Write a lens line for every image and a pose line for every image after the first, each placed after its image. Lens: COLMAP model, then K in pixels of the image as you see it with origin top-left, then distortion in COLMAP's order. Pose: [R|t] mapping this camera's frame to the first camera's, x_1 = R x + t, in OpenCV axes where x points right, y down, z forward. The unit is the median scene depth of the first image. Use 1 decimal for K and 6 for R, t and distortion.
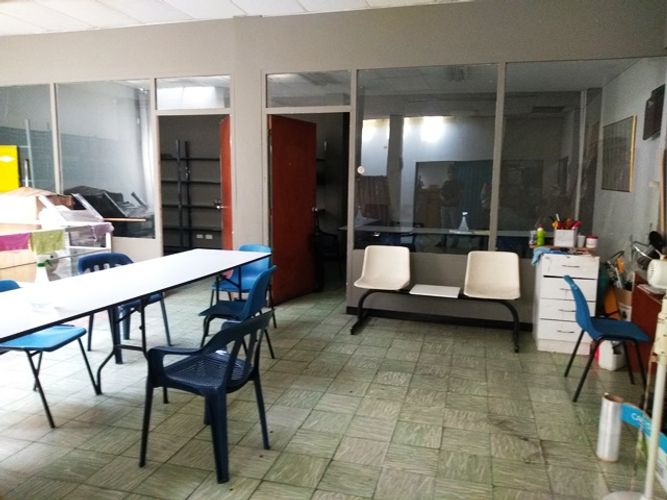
lens RADIAL K [[510.3, 0, 341.0], [0, 510.3, 249.0], [0, 0, 1]] dist [0.075027, -0.101424]
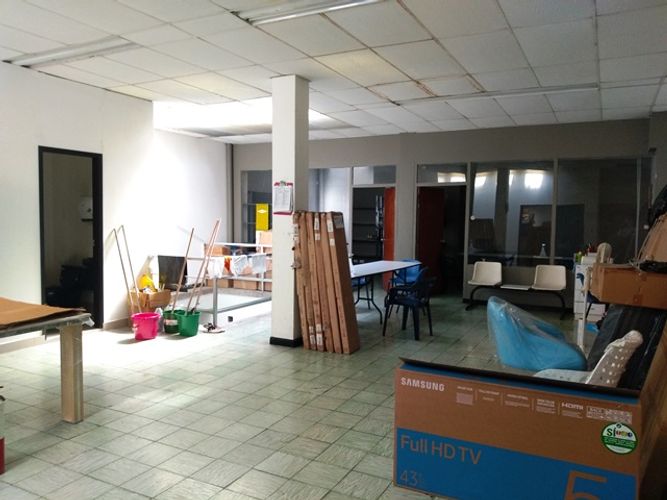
lens RADIAL K [[510.3, 0, 341.0], [0, 510.3, 249.0], [0, 0, 1]] dist [0.075027, -0.101424]
pose [[0.976948, 0.011168, -0.213187, -0.023467], [-0.026191, 0.997357, -0.067776, 0.073772], [0.211867, 0.071797, 0.974658, -0.731830]]
